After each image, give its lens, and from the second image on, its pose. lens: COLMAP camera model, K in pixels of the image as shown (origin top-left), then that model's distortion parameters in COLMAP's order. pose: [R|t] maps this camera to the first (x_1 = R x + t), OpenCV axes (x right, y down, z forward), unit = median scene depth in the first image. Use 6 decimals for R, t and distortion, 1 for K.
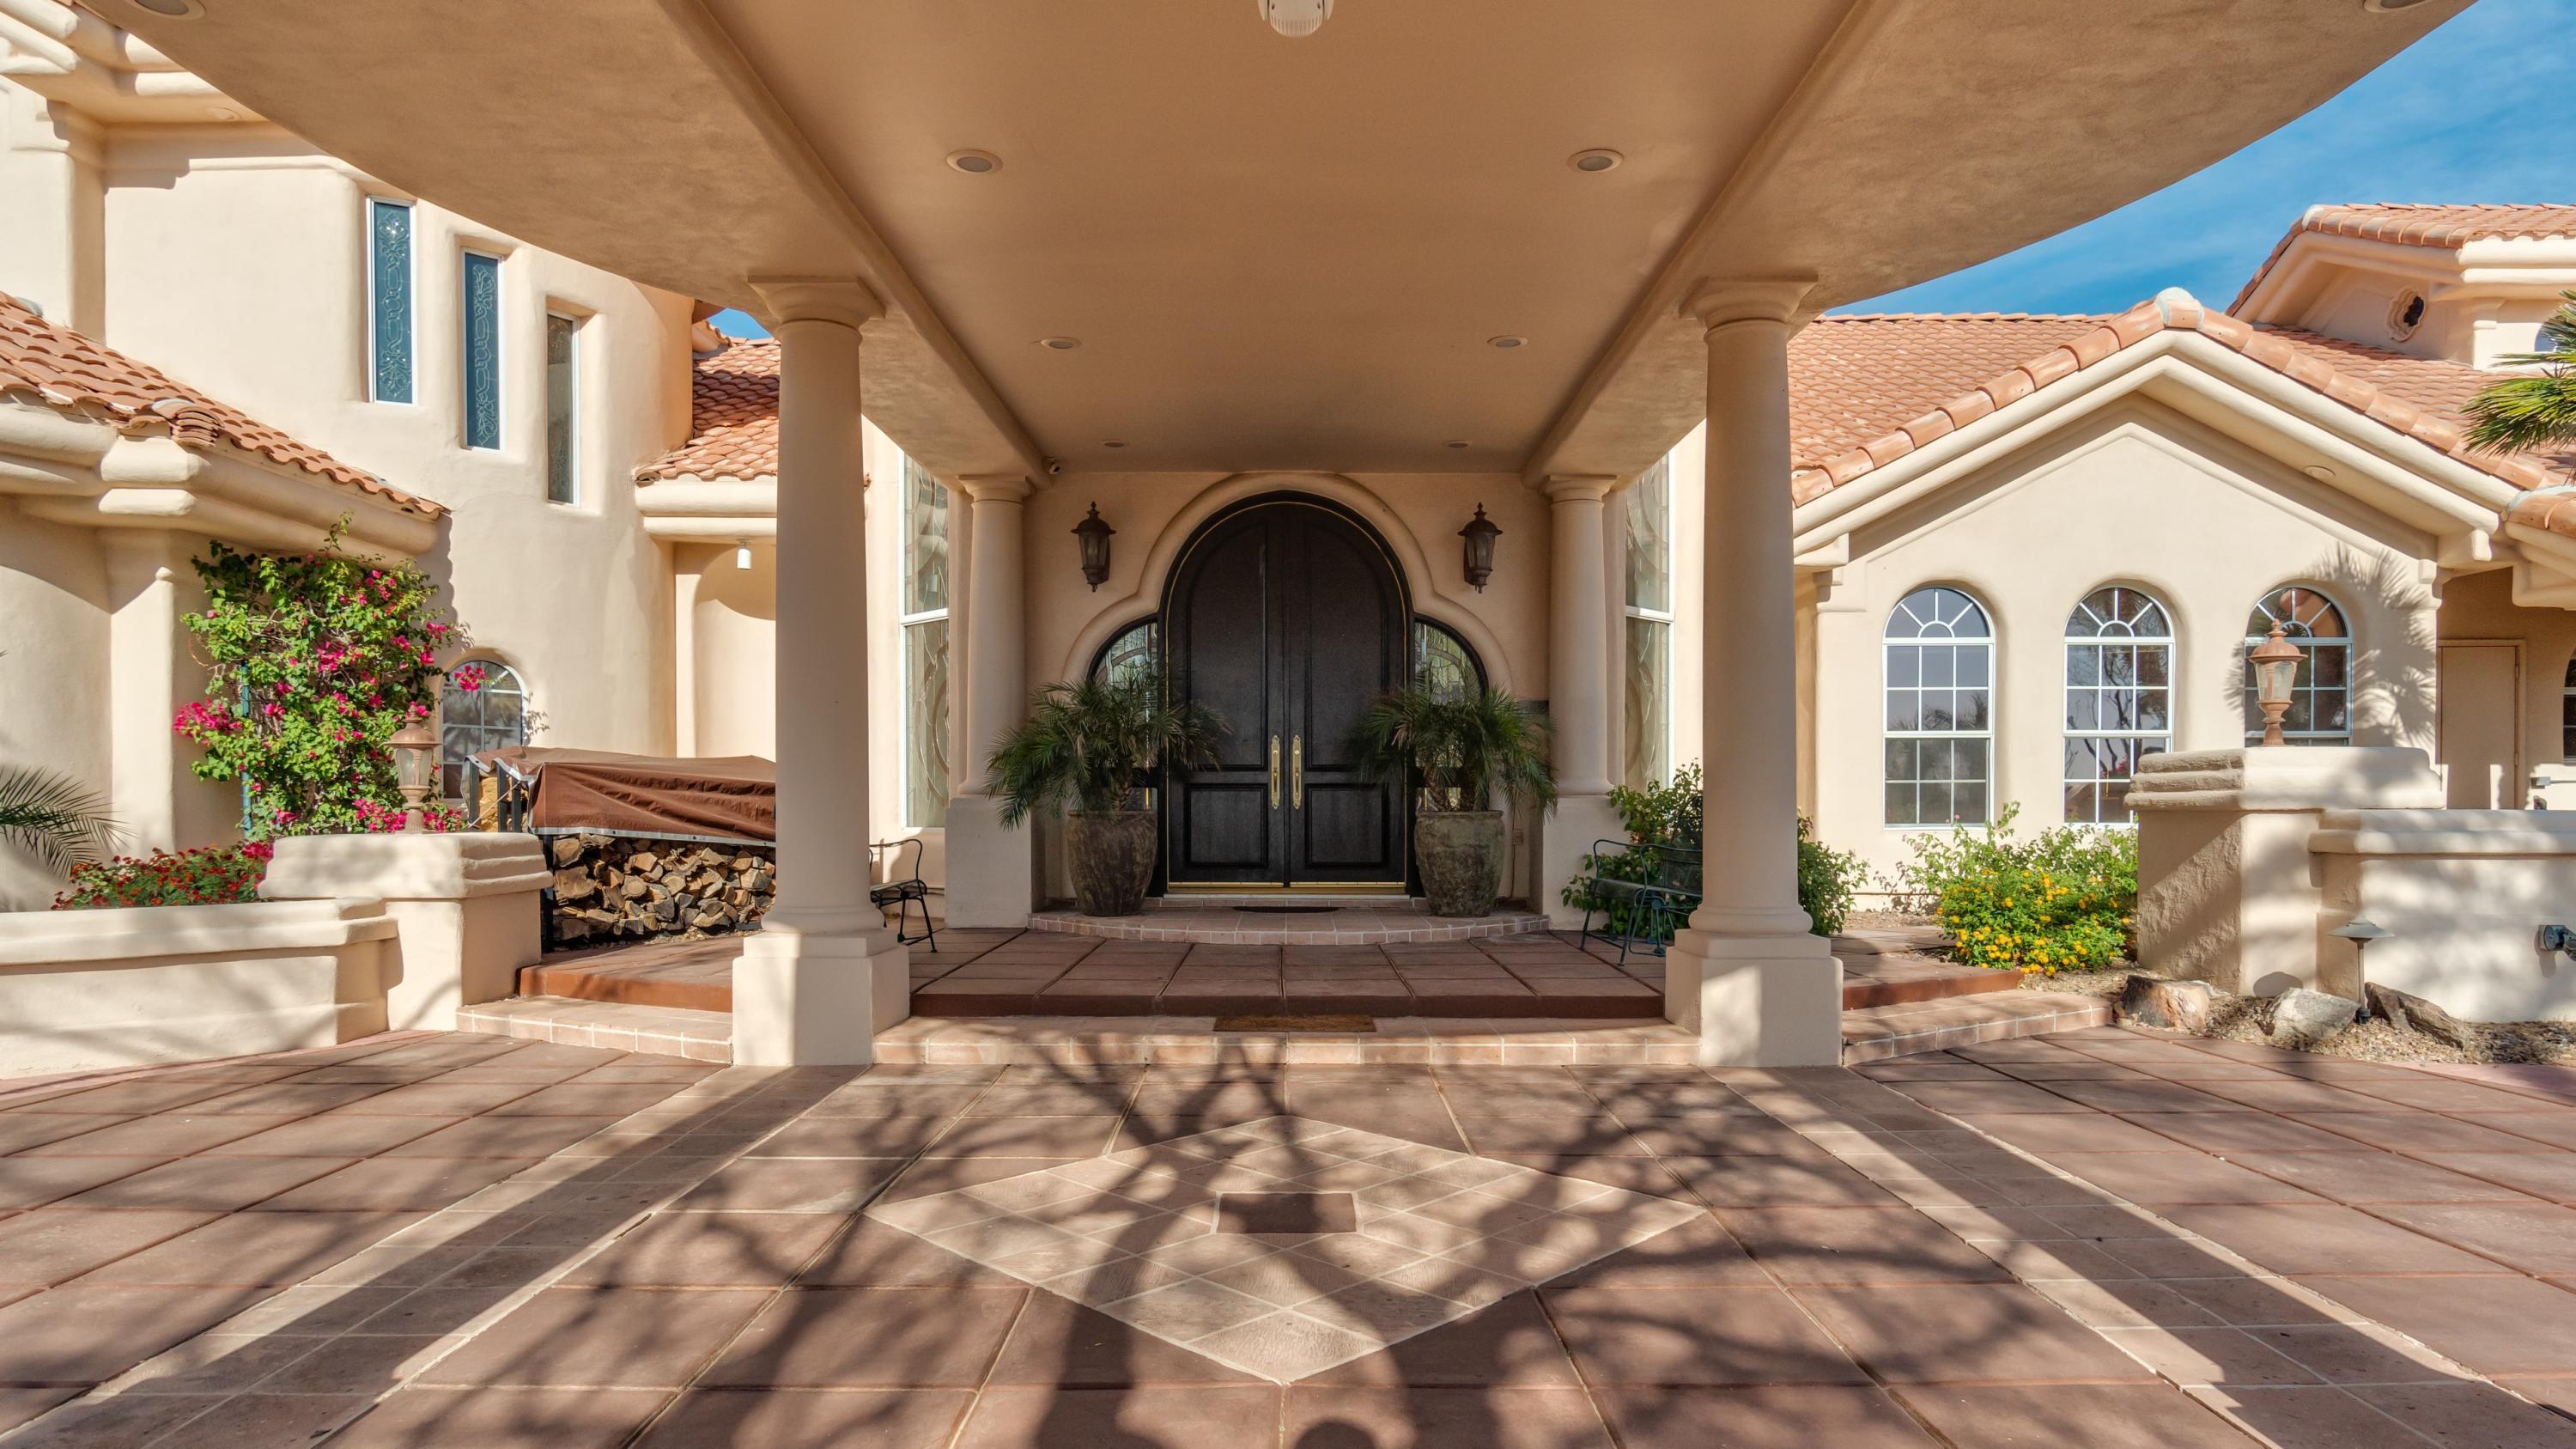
lens RADIAL K [[1499.3, 0, 1288.7], [0, 1499.3, 833.6], [0, 0, 1]] dist [0.000517, -0.000775]
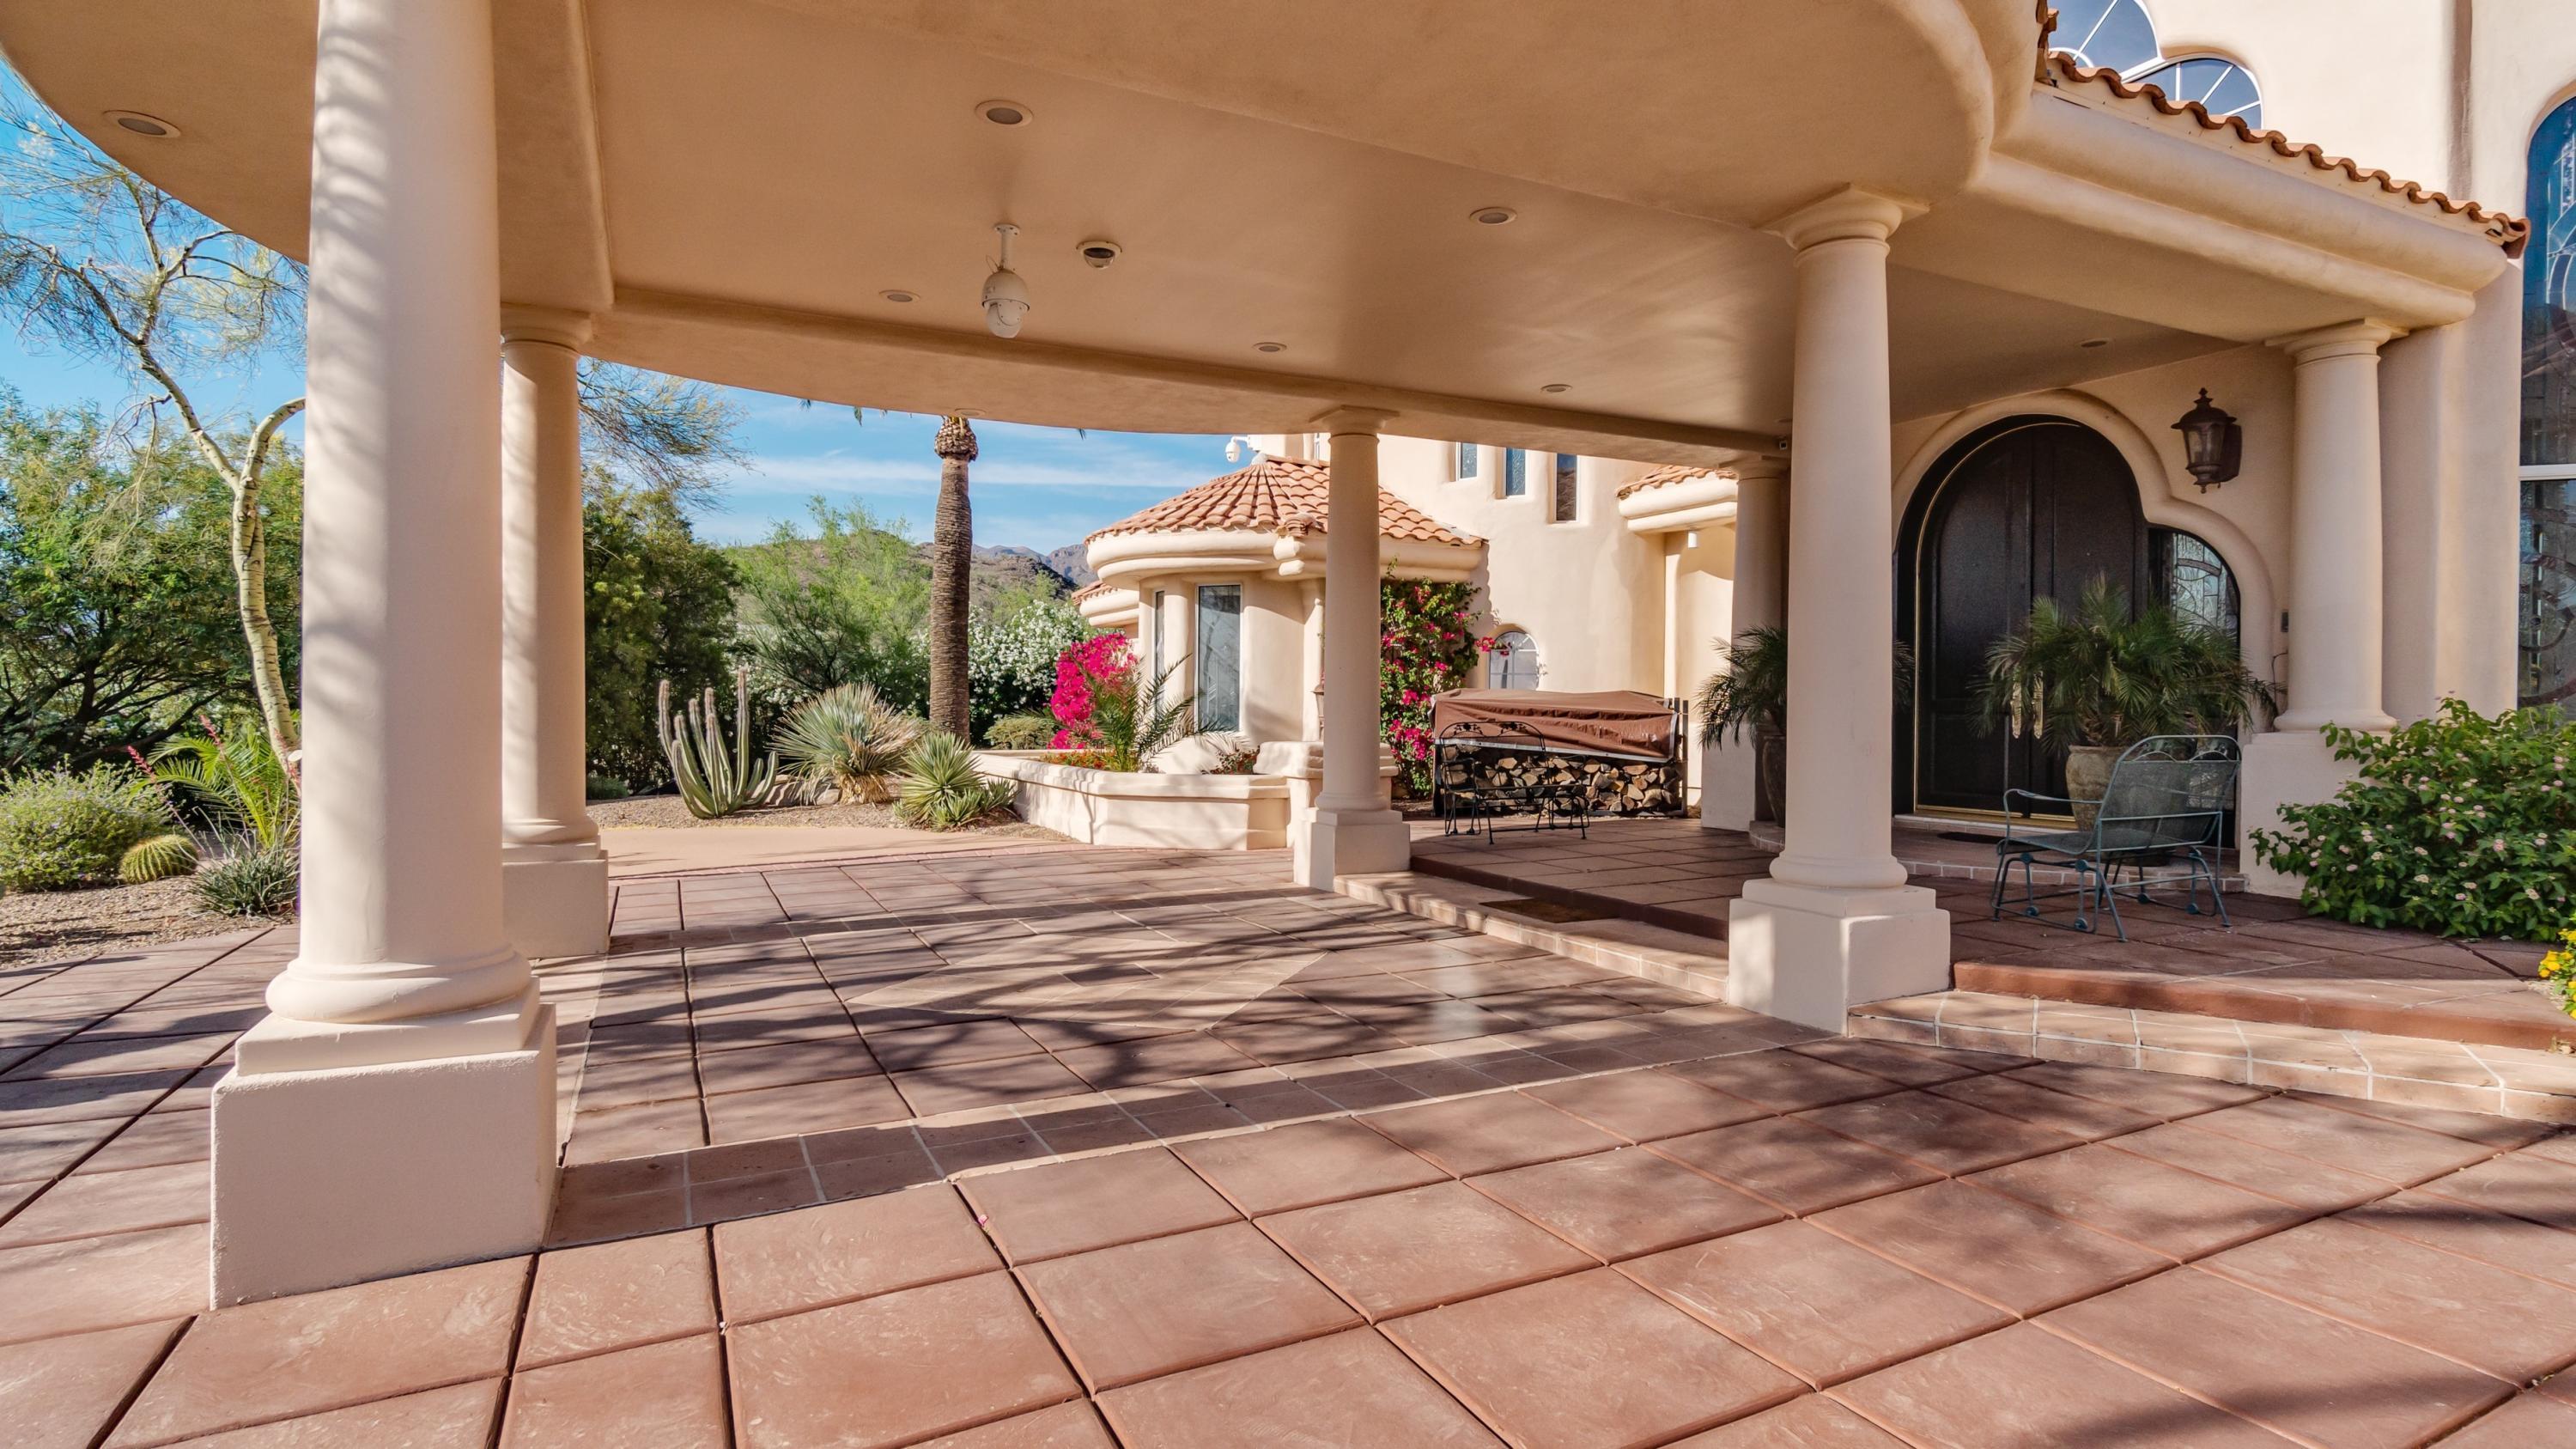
lens RADIAL K [[1255.9, 0, 1288.0], [0, 1255.9, 724.5], [0, 0, 1]] dist [0.001500, 0.000244]
pose [[0.446570, 0.013520, -0.894646, 0.564902], [-0.021248, 0.999764, 0.004502, -0.020405], [0.894496, 0.016999, 0.446752, 0.217728]]
